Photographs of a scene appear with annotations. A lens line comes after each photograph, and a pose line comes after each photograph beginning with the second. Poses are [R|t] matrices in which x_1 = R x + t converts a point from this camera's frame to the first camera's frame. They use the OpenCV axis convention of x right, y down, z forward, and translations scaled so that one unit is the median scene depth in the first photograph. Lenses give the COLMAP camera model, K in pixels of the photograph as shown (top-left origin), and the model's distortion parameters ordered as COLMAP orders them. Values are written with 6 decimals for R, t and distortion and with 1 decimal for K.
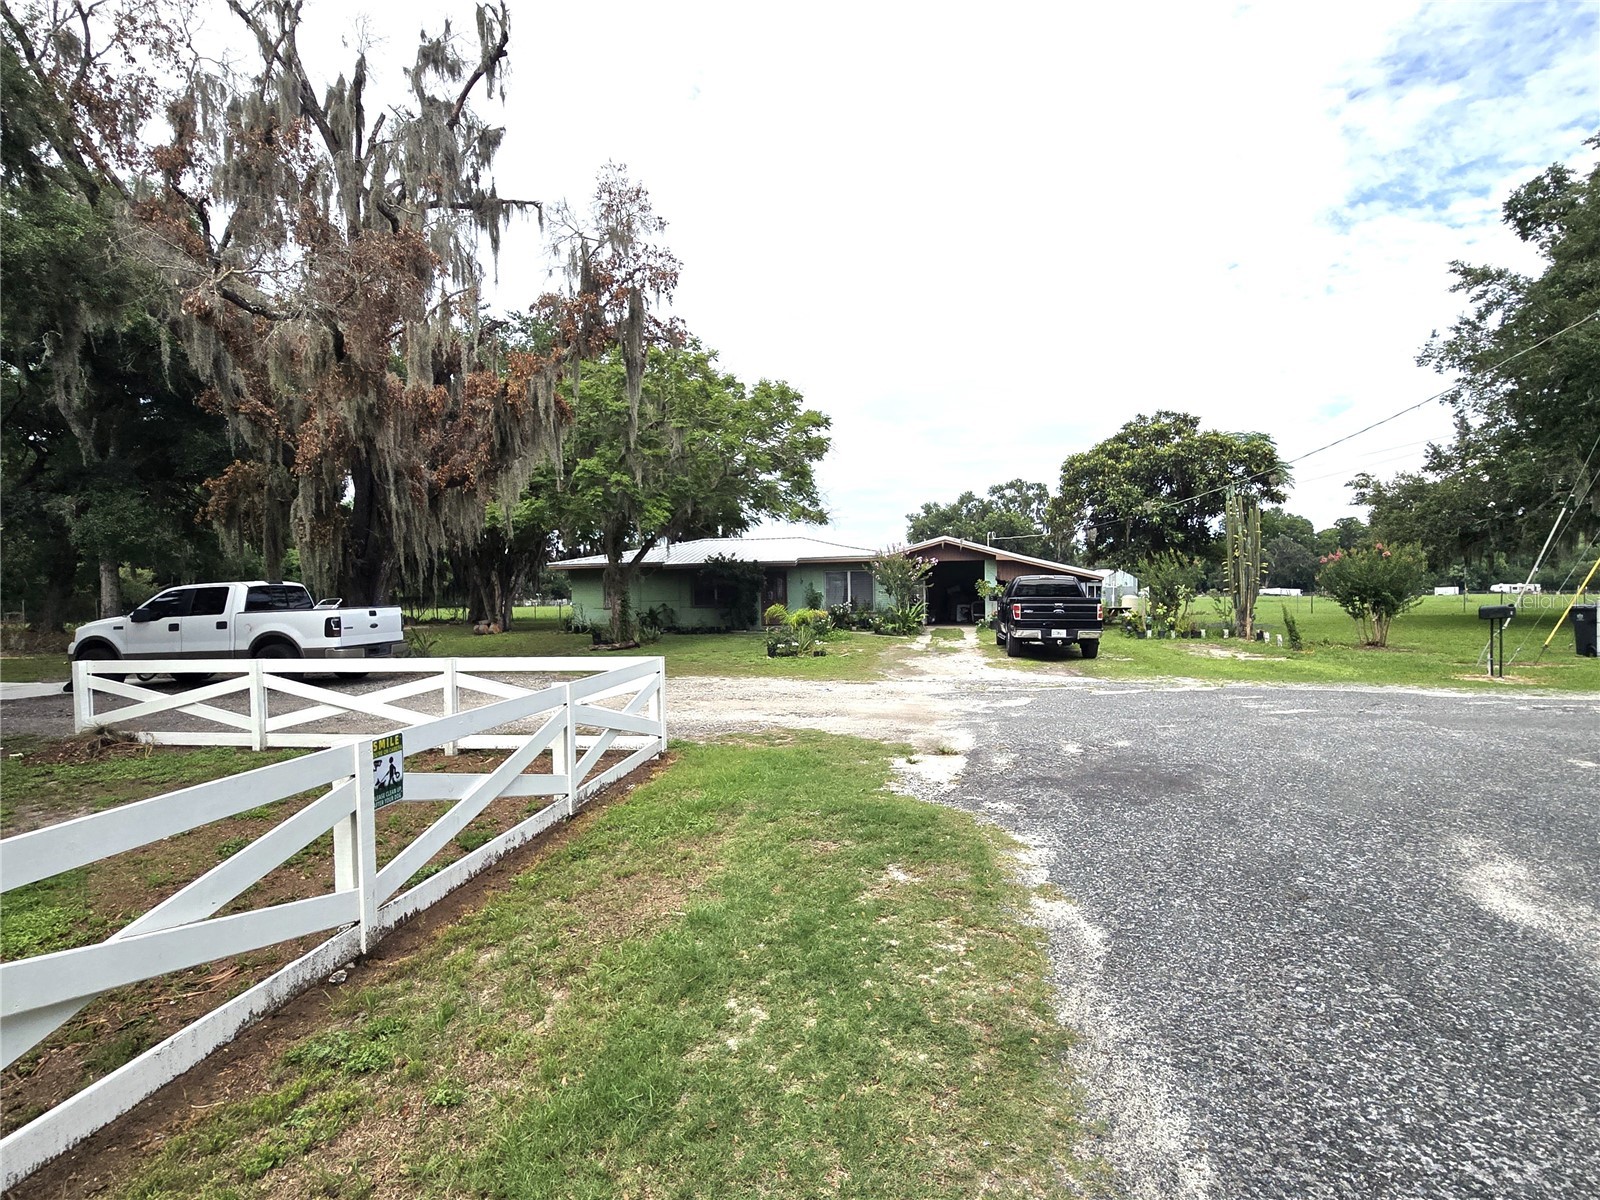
lens RADIAL K [[645.6, 0, 800.9], [0, 645.6, 600.3], [0, 0, 1]] dist [-0.000763, 0.001471]
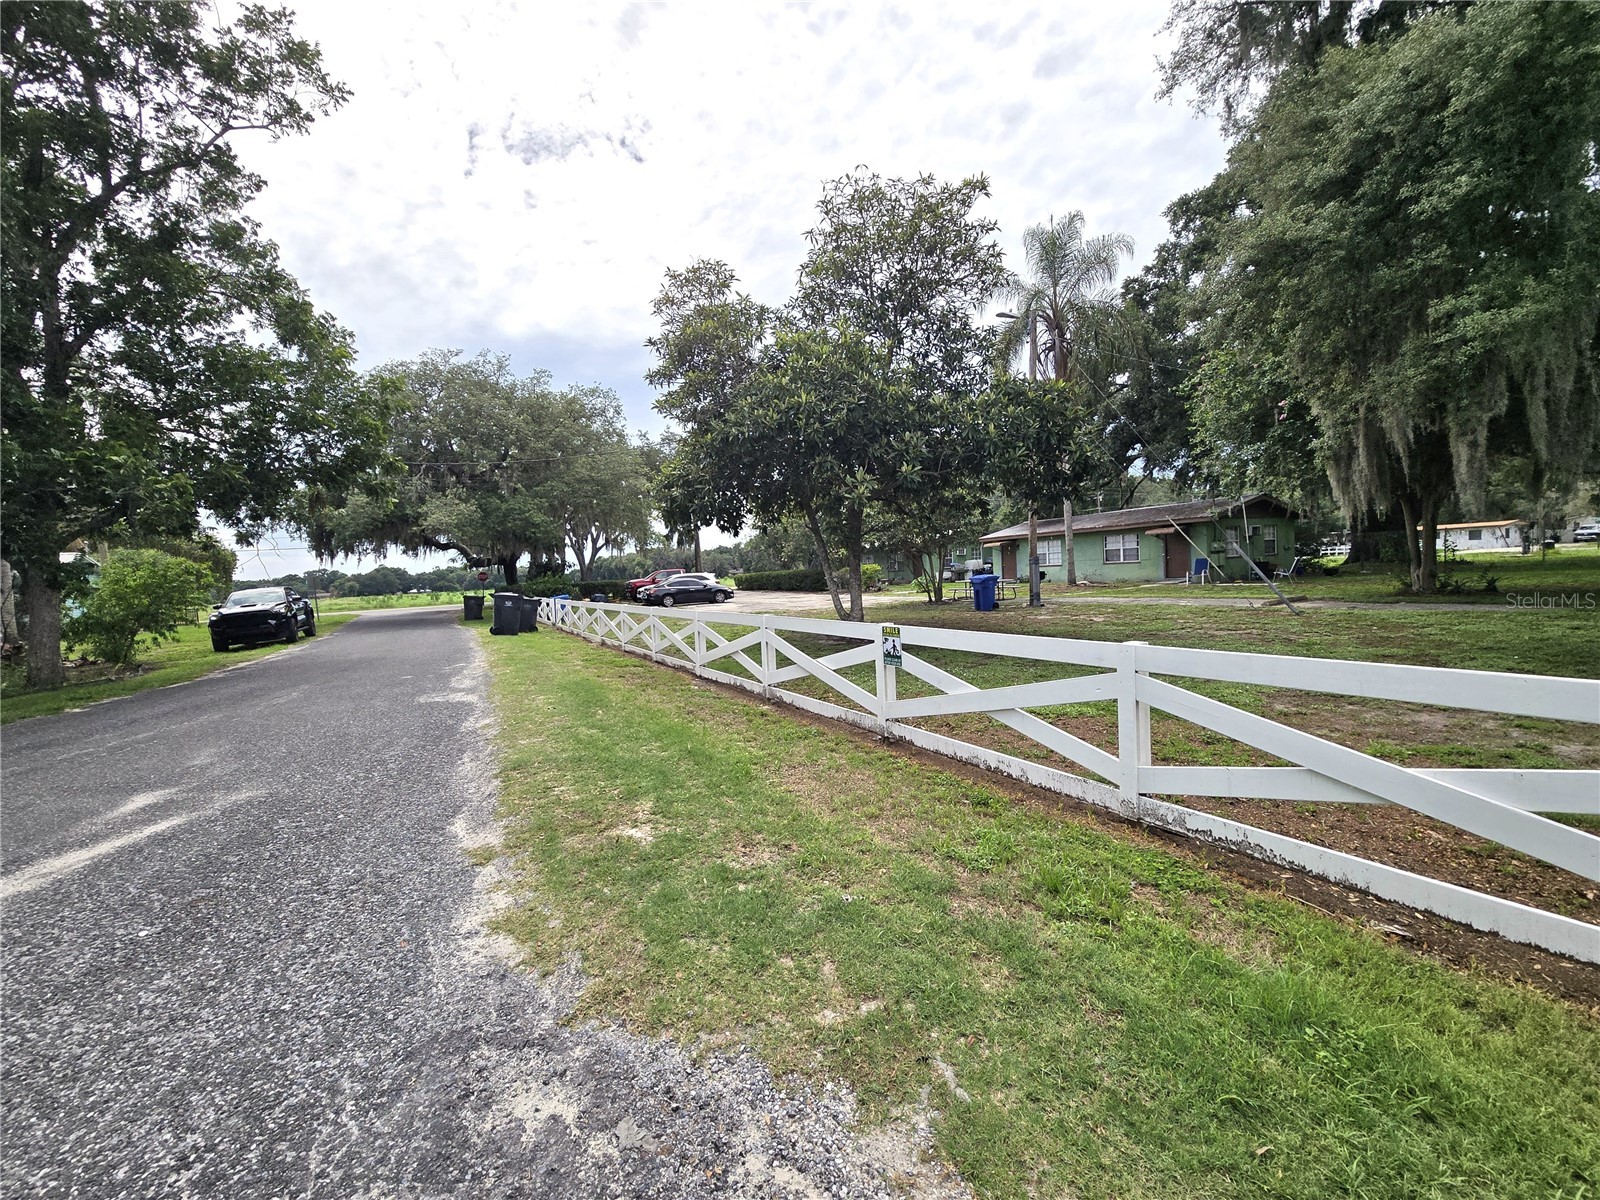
lens RADIAL K [[645.6, 0, 806.4], [0, 645.6, 600.4], [0, 0, 1]] dist [-0.000763, 0.001471]
pose [[-0.759185, 0.089163, -0.644739, 0.214032], [0.059977, 0.995941, 0.067109, 0.004193], [0.648106, 0.012279, -0.761451, 0.729410]]
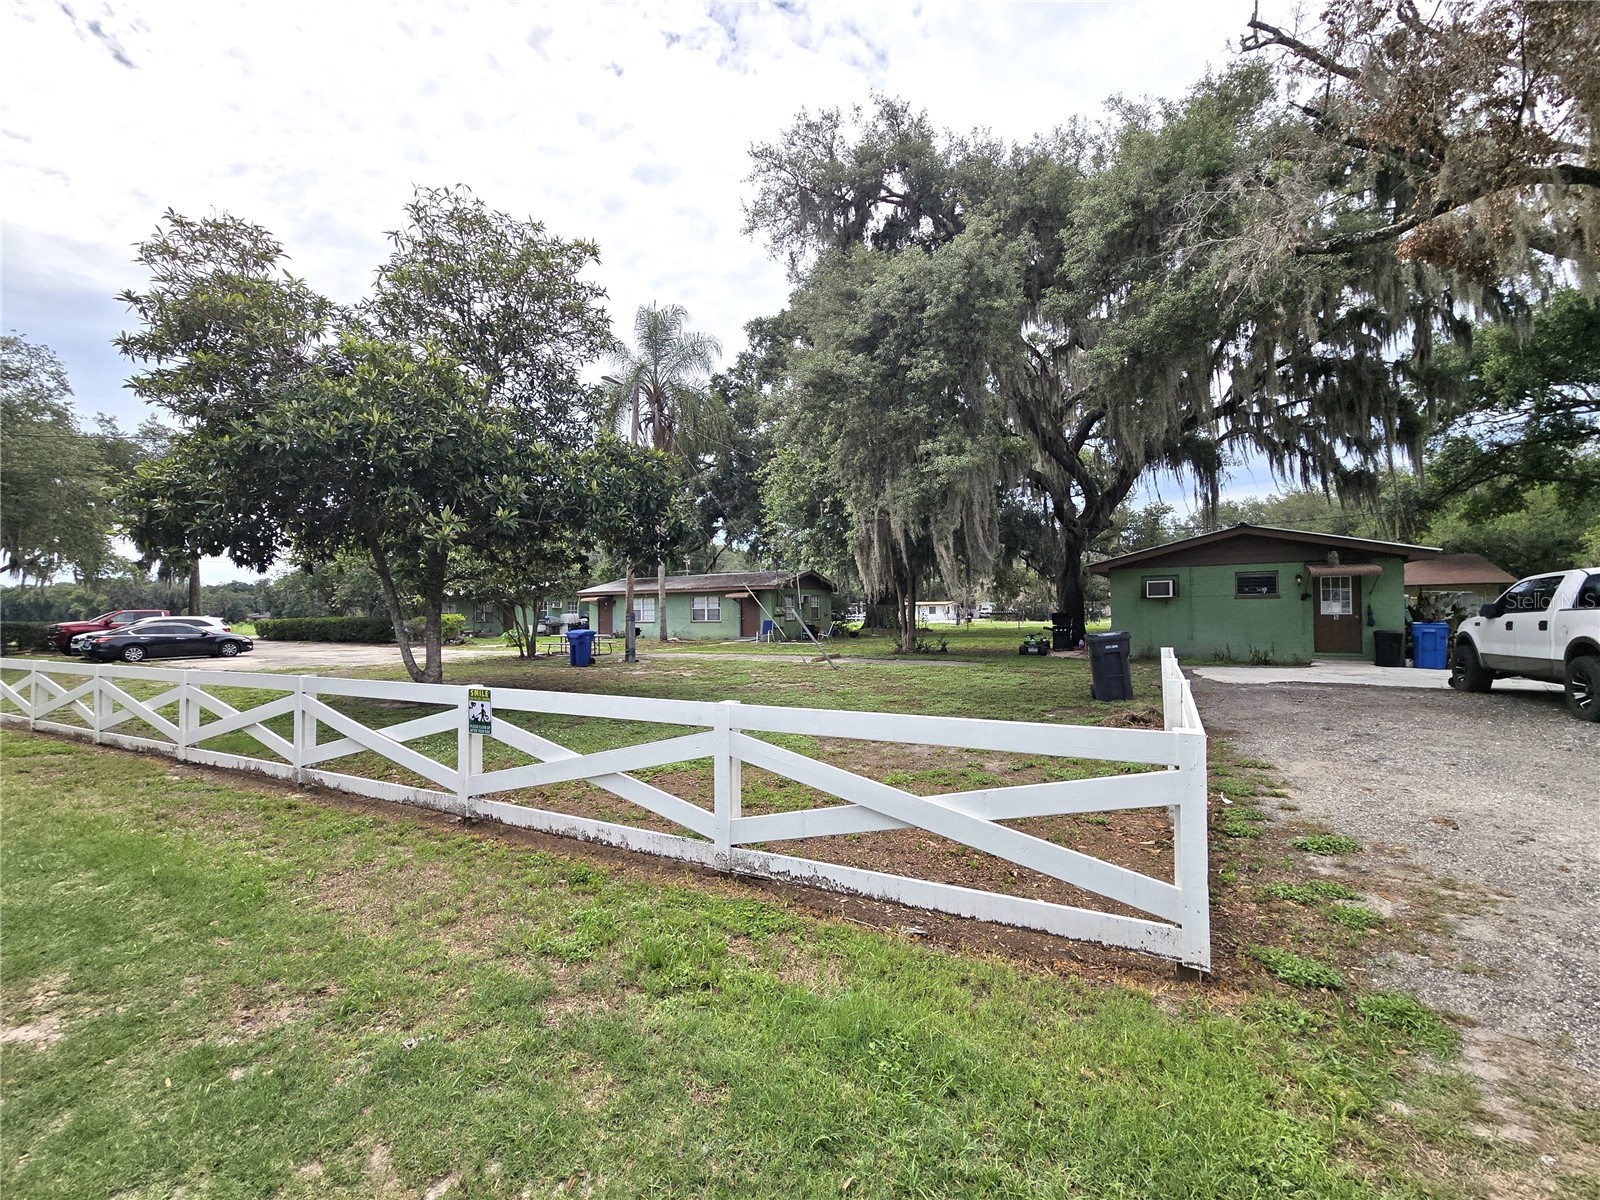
lens RADIAL K [[645.6, 0, 784.0], [0, 645.6, 604.0], [0, 0, 1]] dist [-0.000763, 0.001471]
pose [[-0.285981, 0.010145, -0.958182, 0.205121], [0.006938, 0.999940, 0.008516, 0.000834], [0.958210, -0.004213, -0.286034, 0.715182]]
